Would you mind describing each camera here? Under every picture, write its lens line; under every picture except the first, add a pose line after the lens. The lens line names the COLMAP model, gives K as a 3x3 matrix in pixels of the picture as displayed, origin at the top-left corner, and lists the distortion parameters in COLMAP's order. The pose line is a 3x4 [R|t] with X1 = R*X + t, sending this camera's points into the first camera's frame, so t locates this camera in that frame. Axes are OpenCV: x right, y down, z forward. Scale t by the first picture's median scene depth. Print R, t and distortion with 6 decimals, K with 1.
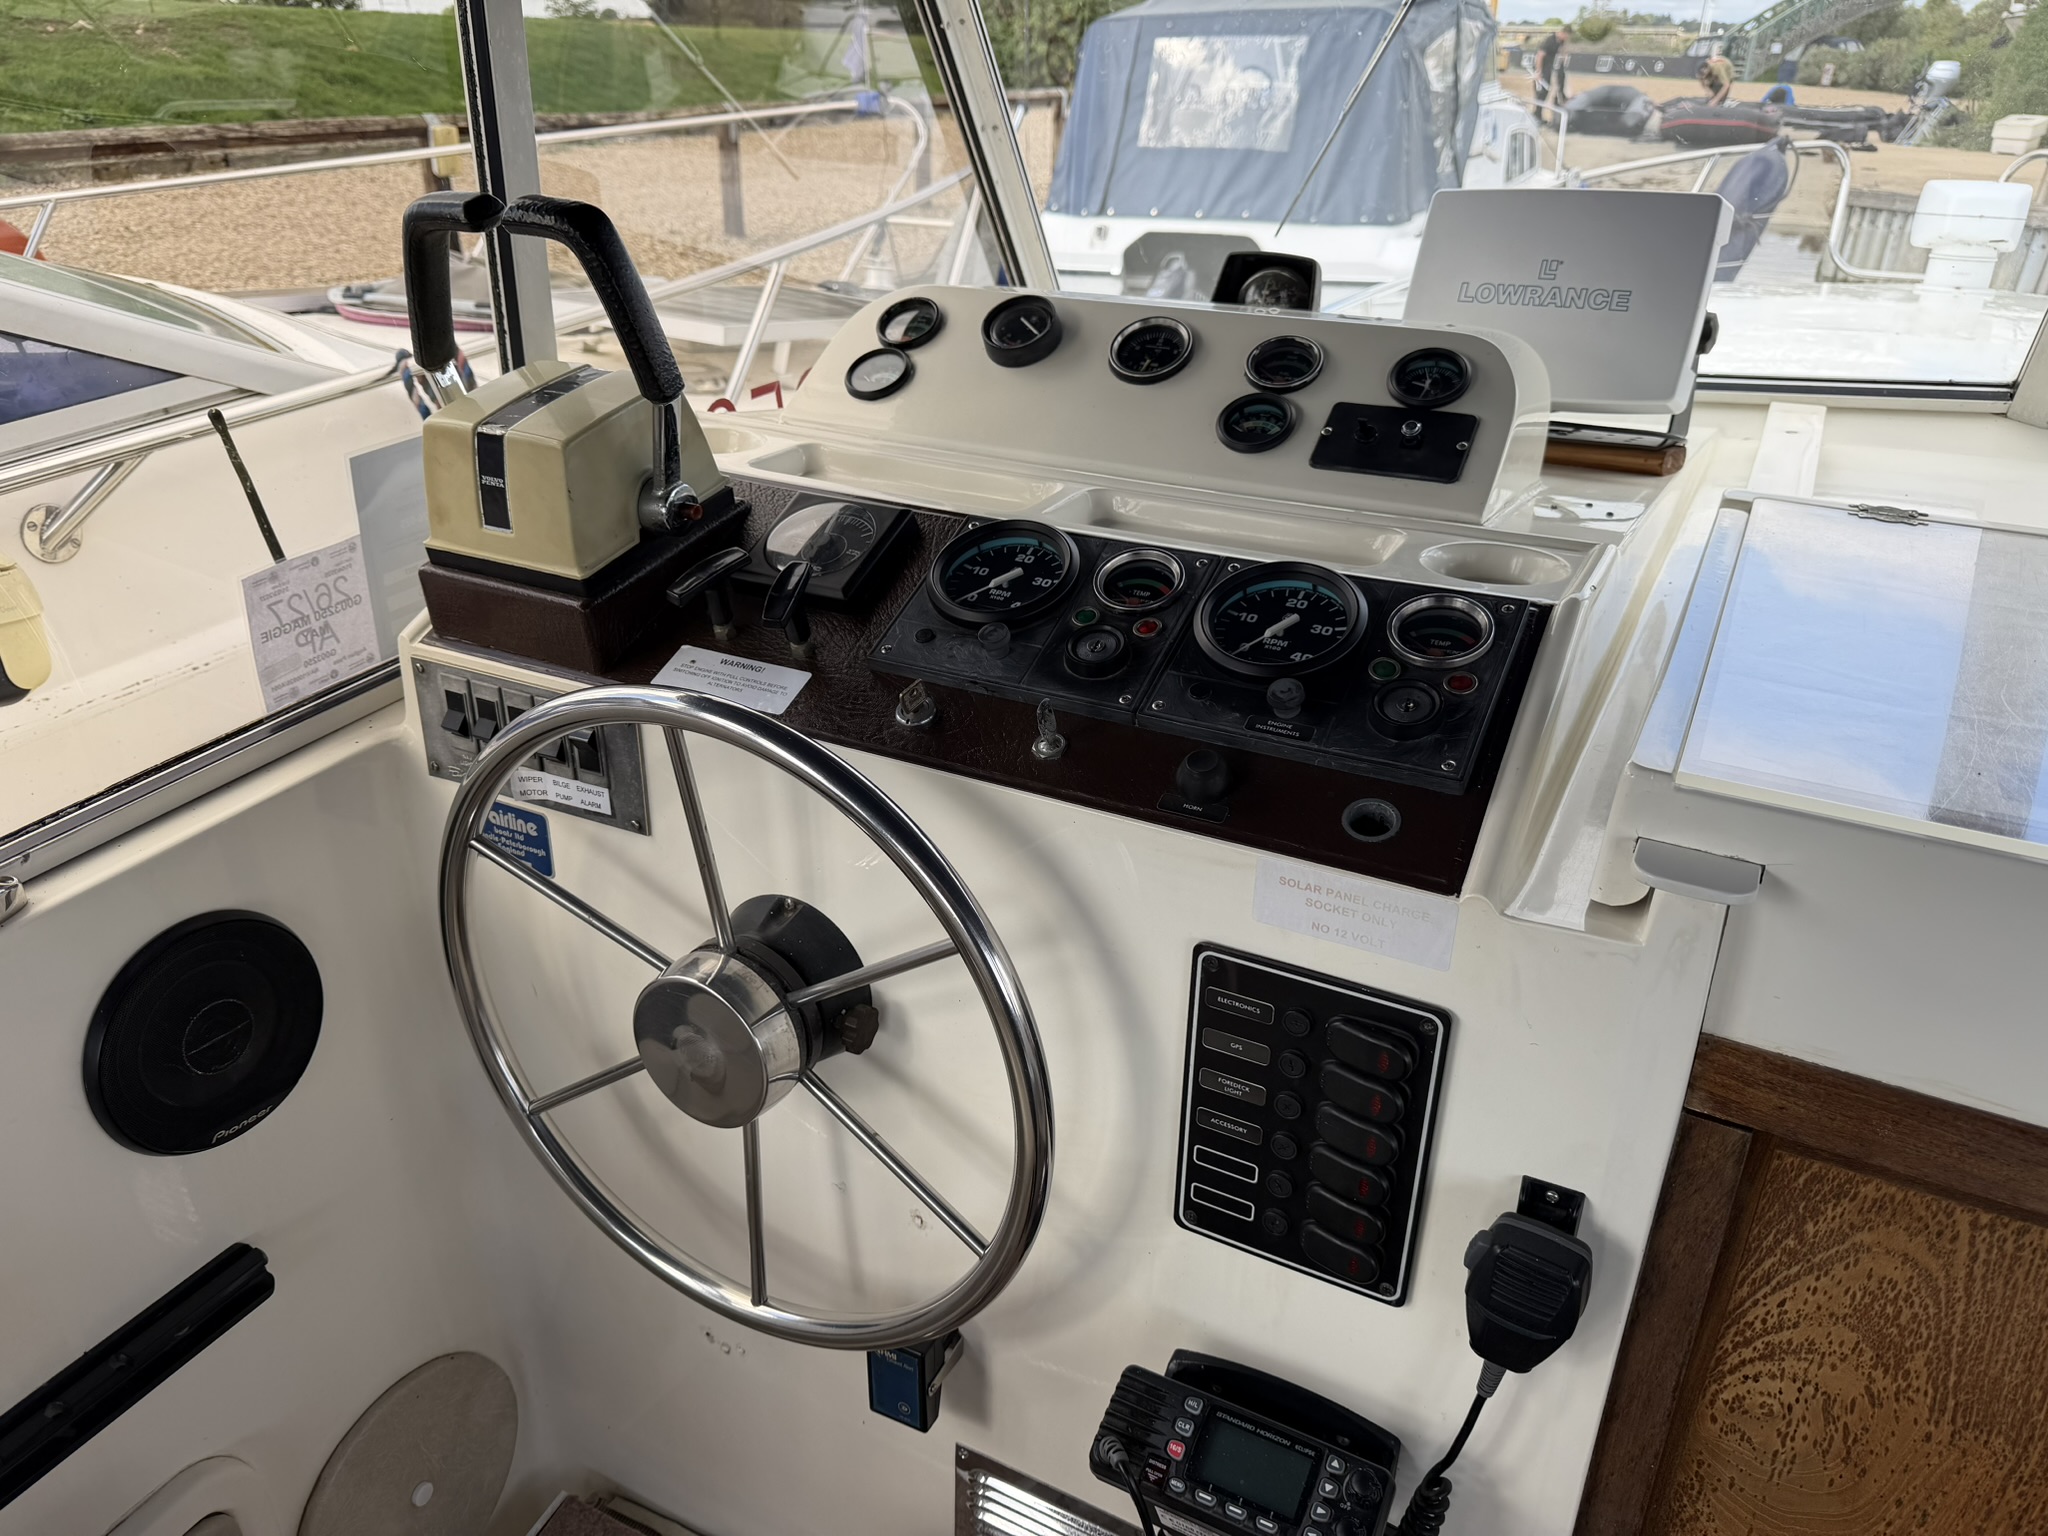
lens RADIAL K [[1443.2, 0, 1021.1], [0, 1443.2, 802.4], [0, 0, 1]] dist [0.005441, 0.000021]
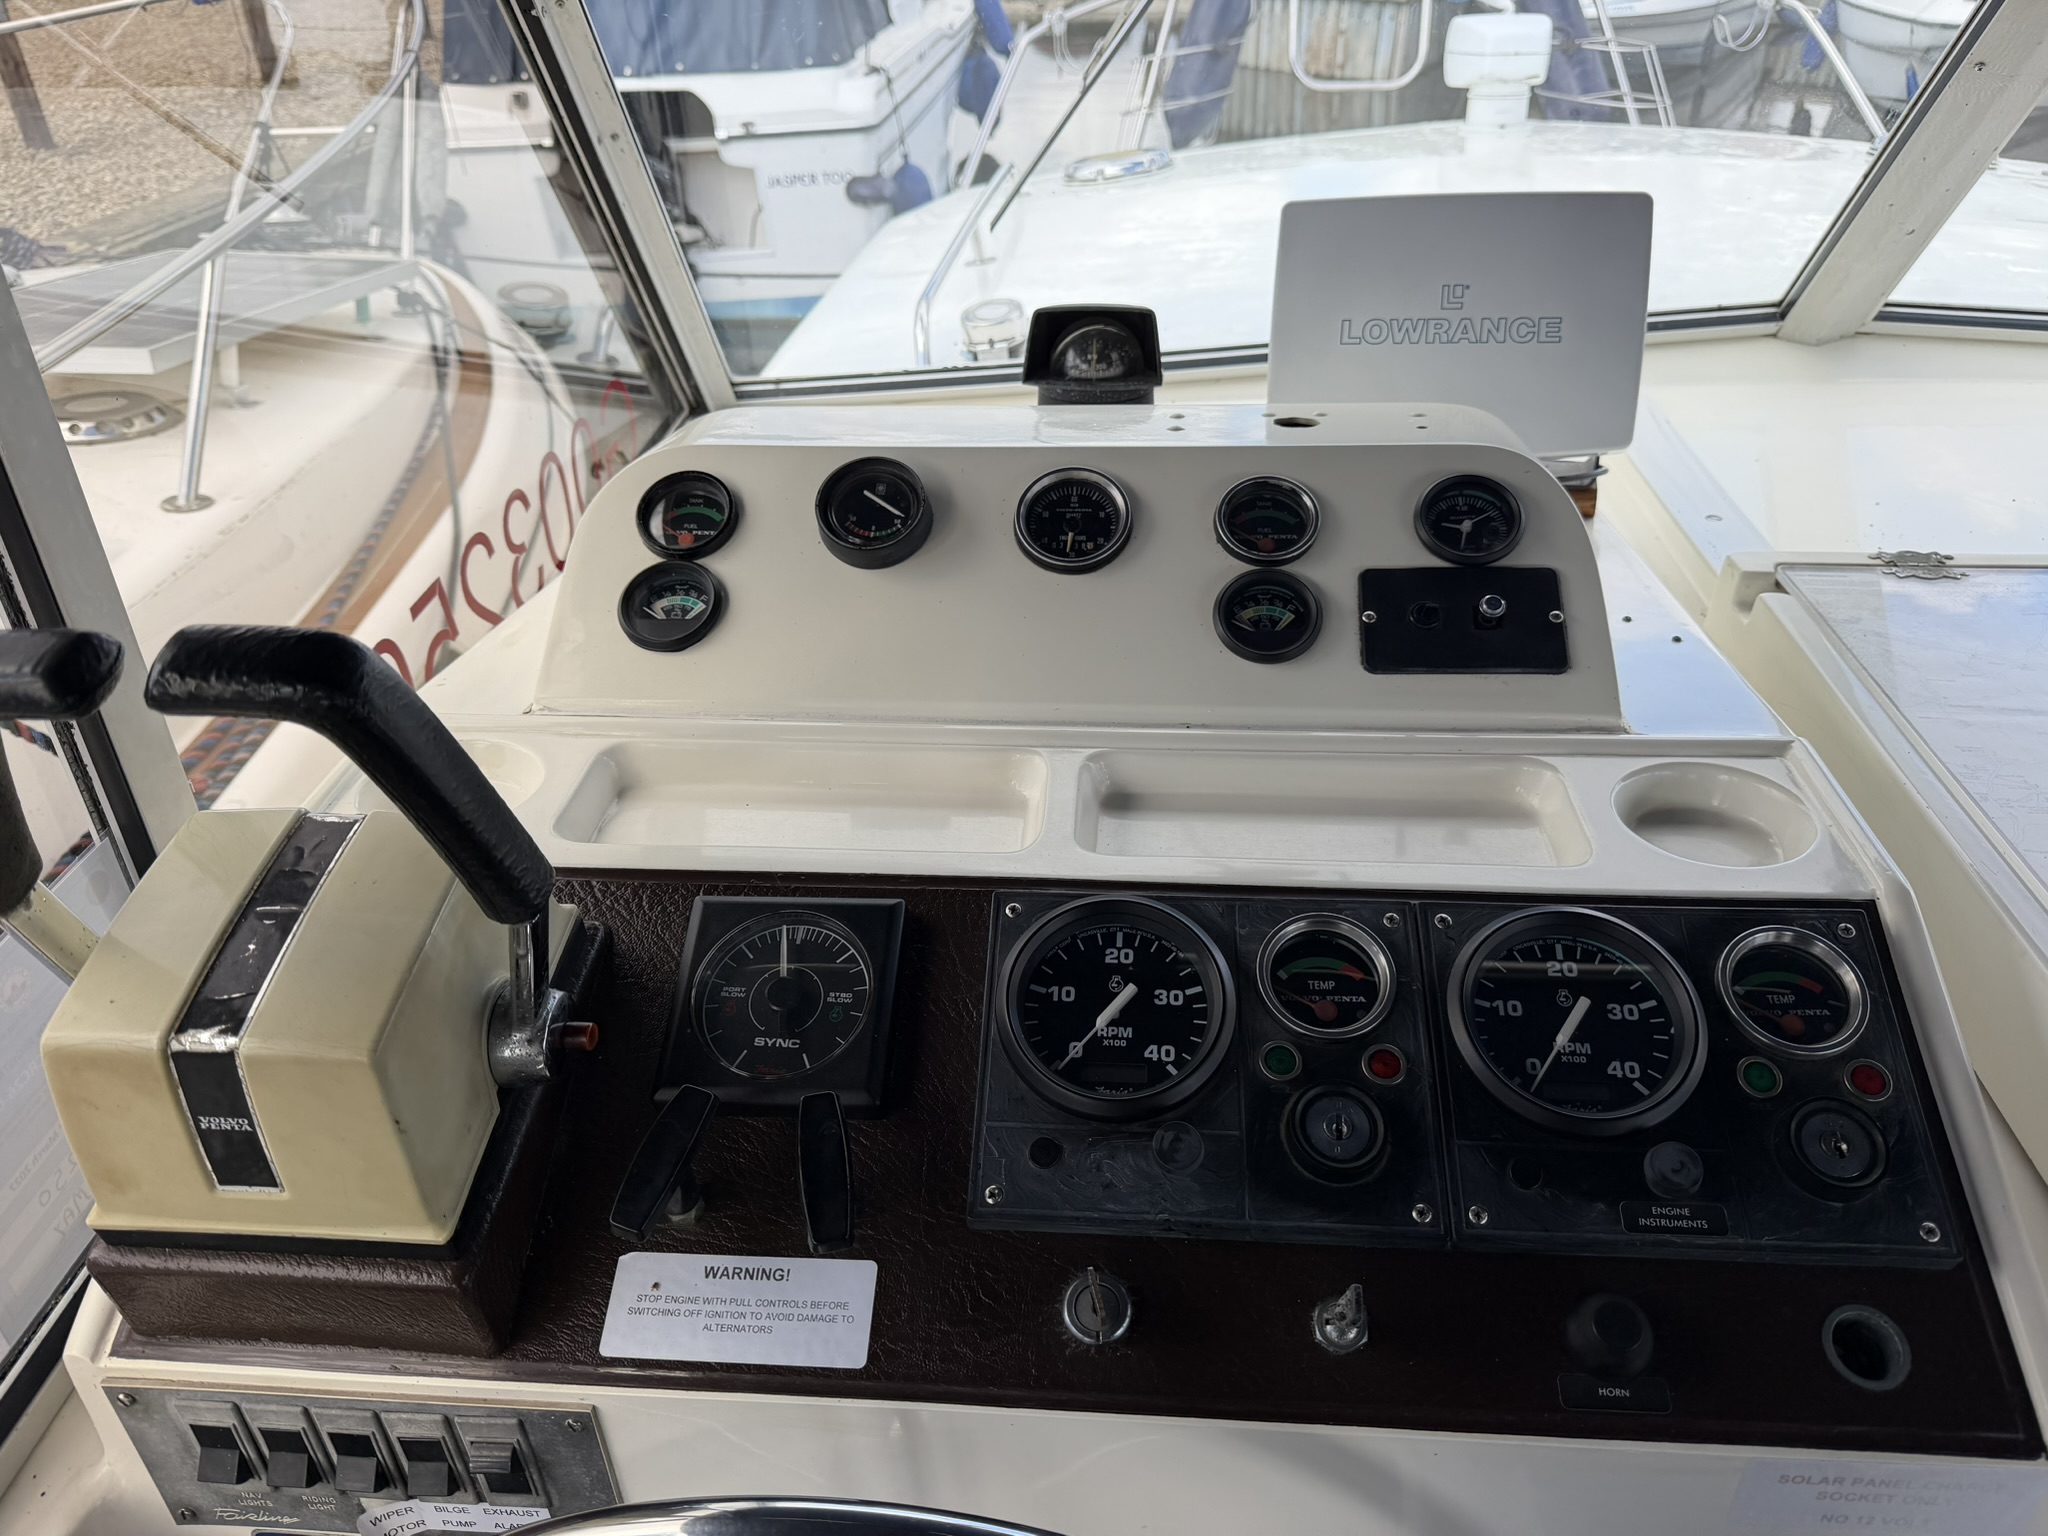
lens RADIAL K [[1456.4, 0, 1034.9], [0, 1456.4, 762.8], [0, 0, 1]] dist [0.007604, -0.020079]
pose [[0.920280, -0.244771, 0.305240, -0.201001], [0.219377, 0.968785, 0.115455, -0.319377], [-0.323972, -0.039289, 0.945250, 0.357144]]
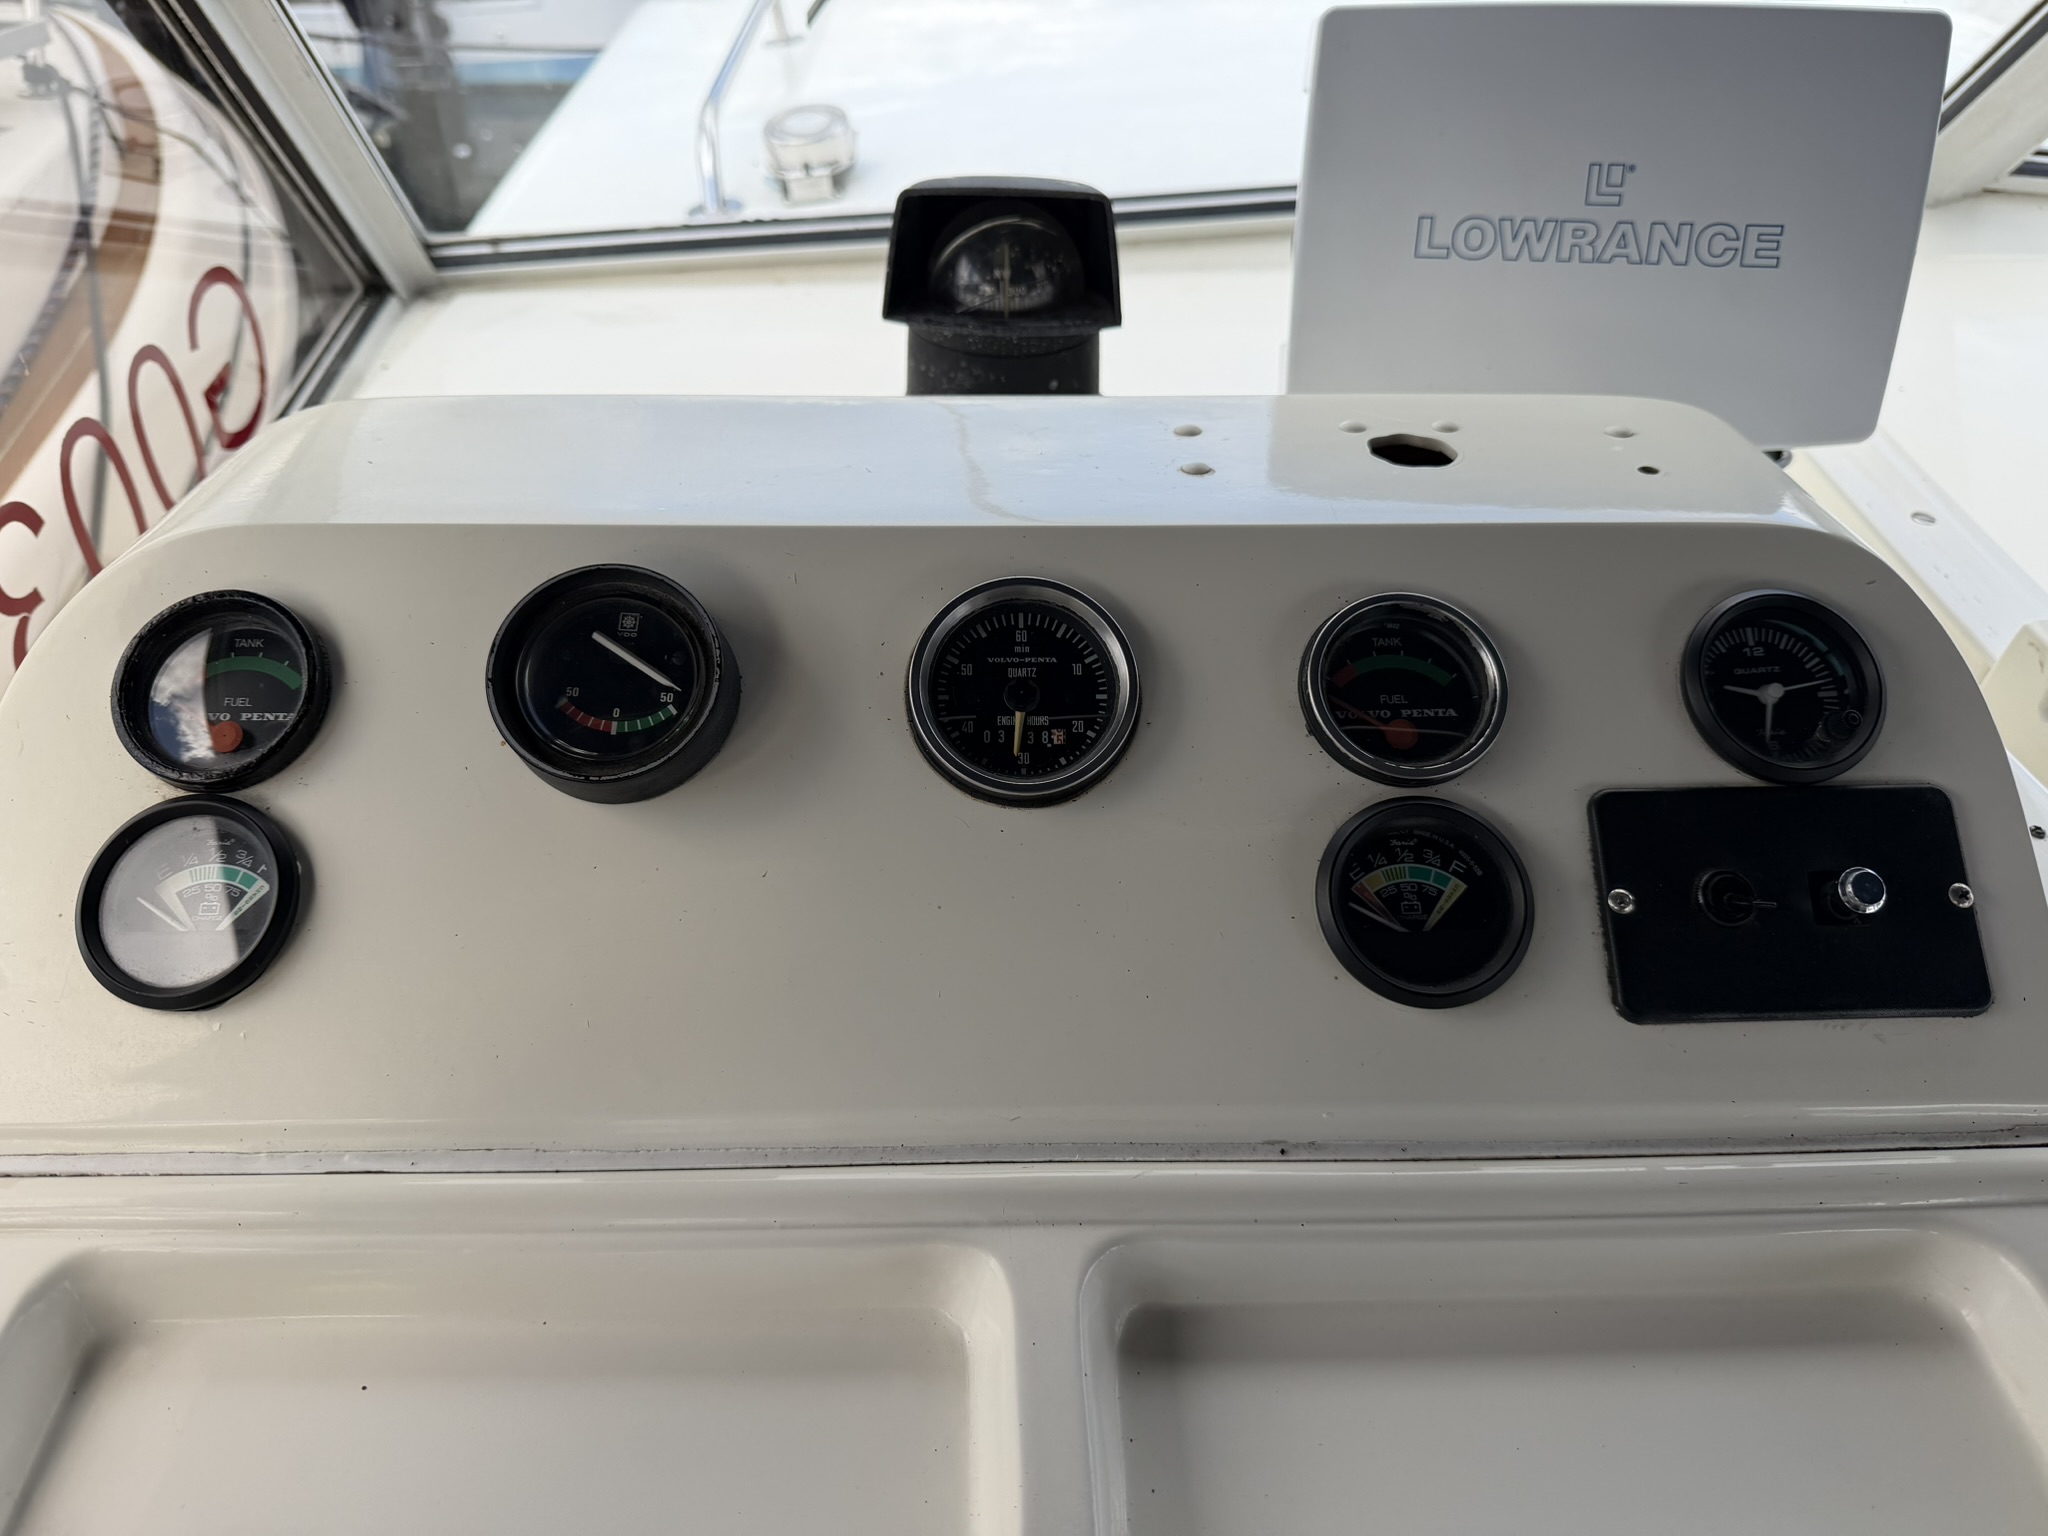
lens RADIAL K [[1461.1, 0, 1033.3], [0, 1461.1, 736.9], [0, 0, 1]] dist [-0.025464, 0.000323]
pose [[0.870983, -0.313983, 0.377892, -0.054519], [0.222088, 0.937691, 0.267231, -0.449239], [-0.438252, -0.148828, 0.886445, 0.763782]]
